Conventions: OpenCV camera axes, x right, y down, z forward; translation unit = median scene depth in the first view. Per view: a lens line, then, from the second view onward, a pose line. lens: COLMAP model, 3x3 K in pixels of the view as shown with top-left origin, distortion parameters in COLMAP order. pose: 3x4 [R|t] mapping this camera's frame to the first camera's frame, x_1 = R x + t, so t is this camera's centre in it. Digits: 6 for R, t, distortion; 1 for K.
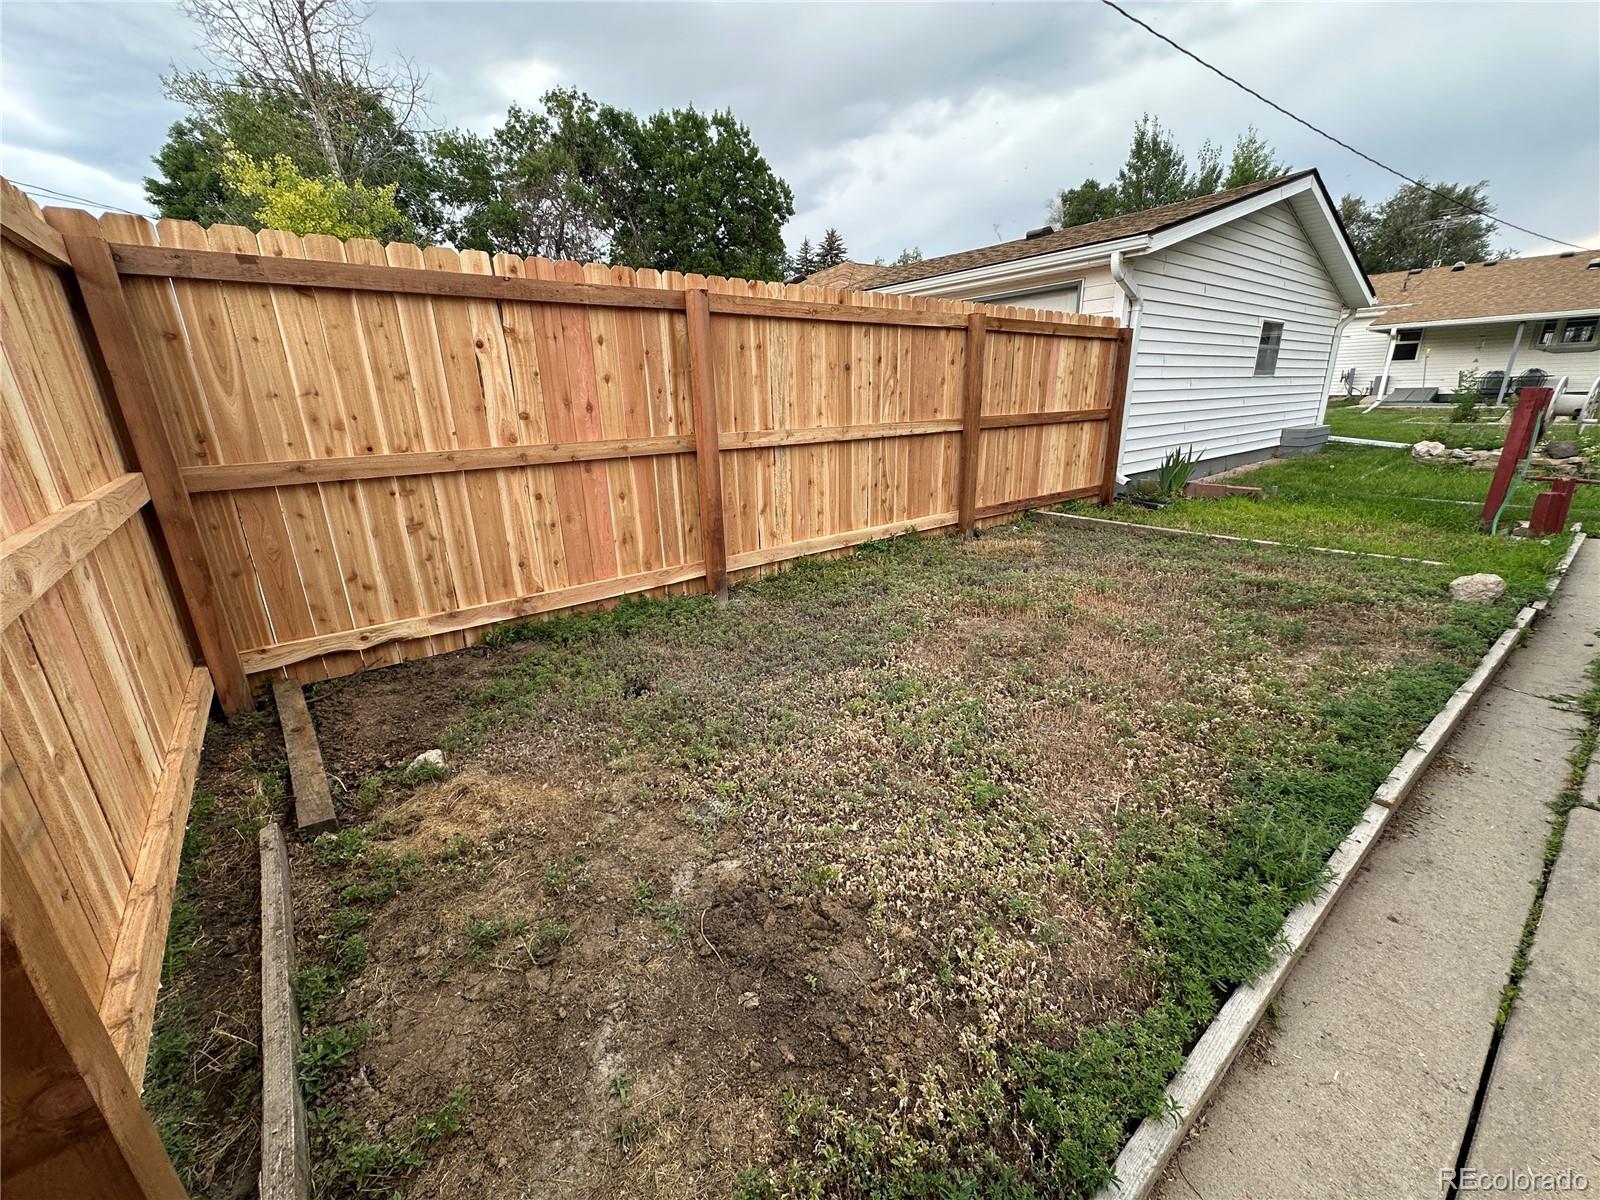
lens RADIAL K [[642.6, 0, 801.8], [0, 642.6, 599.0], [0, 0, 1]] dist [0.000392, 0.000039]
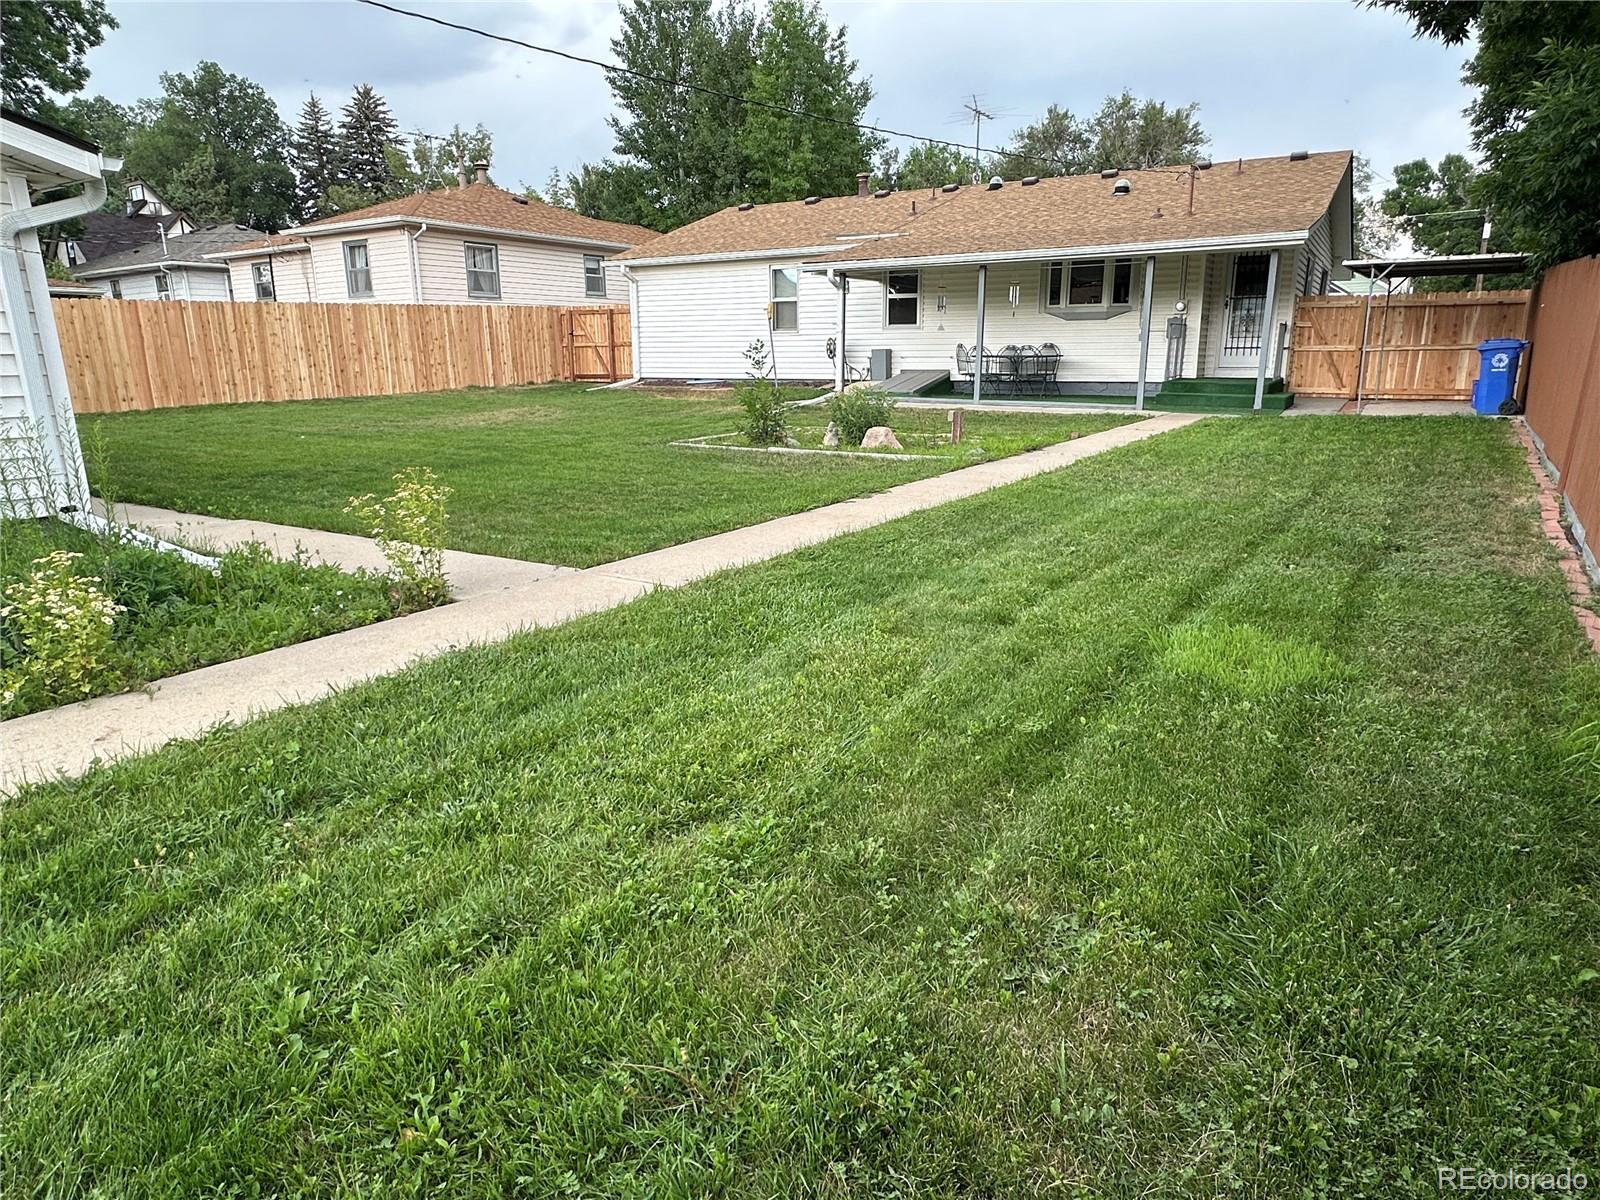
lens RADIAL K [[981.1, 0, 813.6], [0, 981.1, 607.2], [0, 0, 1]] dist [-0.019573, 0.015383]
pose [[0.946506, -0.062940, 0.316490, 0.124475], [0.080944, 0.995745, -0.044052, -0.015711], [-0.312370, 0.067313, 0.947572, 0.037166]]
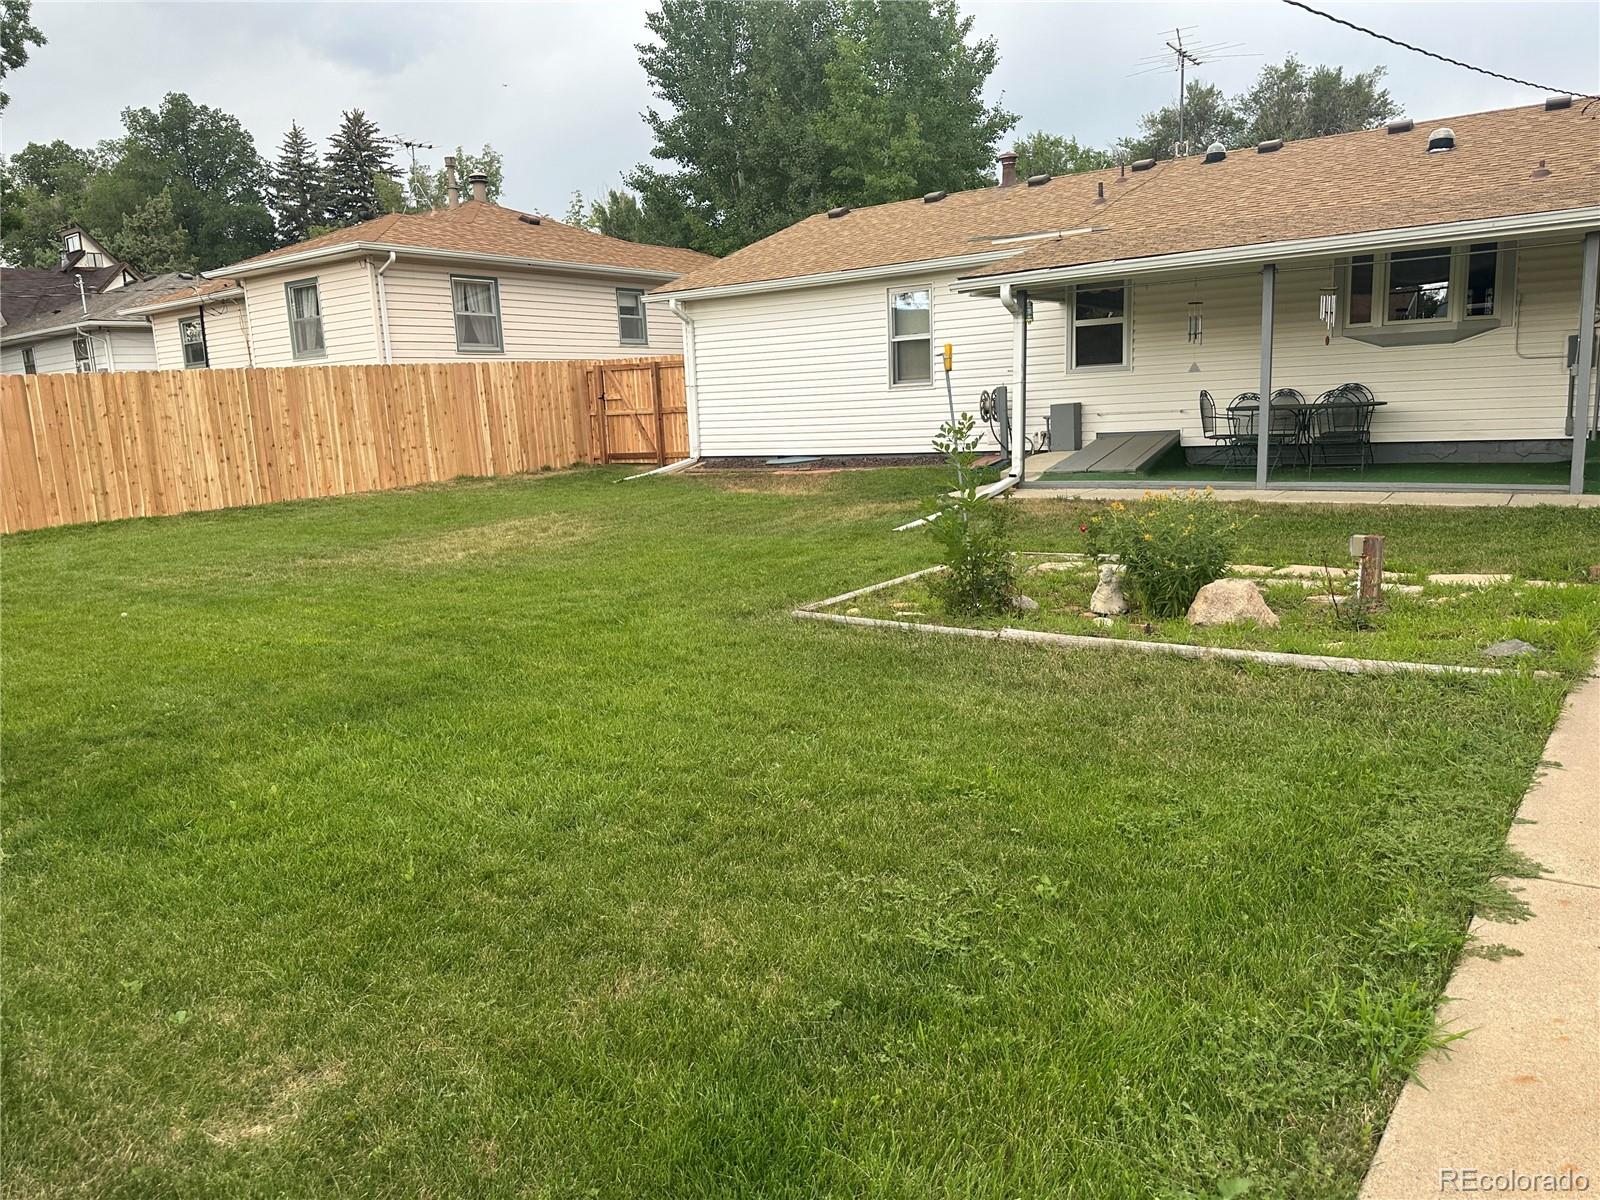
lens RADIAL K [[1157.0, 0, 797.7], [0, 1157.0, 607.7], [0, 0, 1]] dist [0.038976, -0.045406]
pose [[0.966095, -0.064626, 0.249968, 0.129060], [0.098871, 0.986969, -0.126955, -0.034088], [-0.238506, 0.147365, 0.959895, 0.085751]]
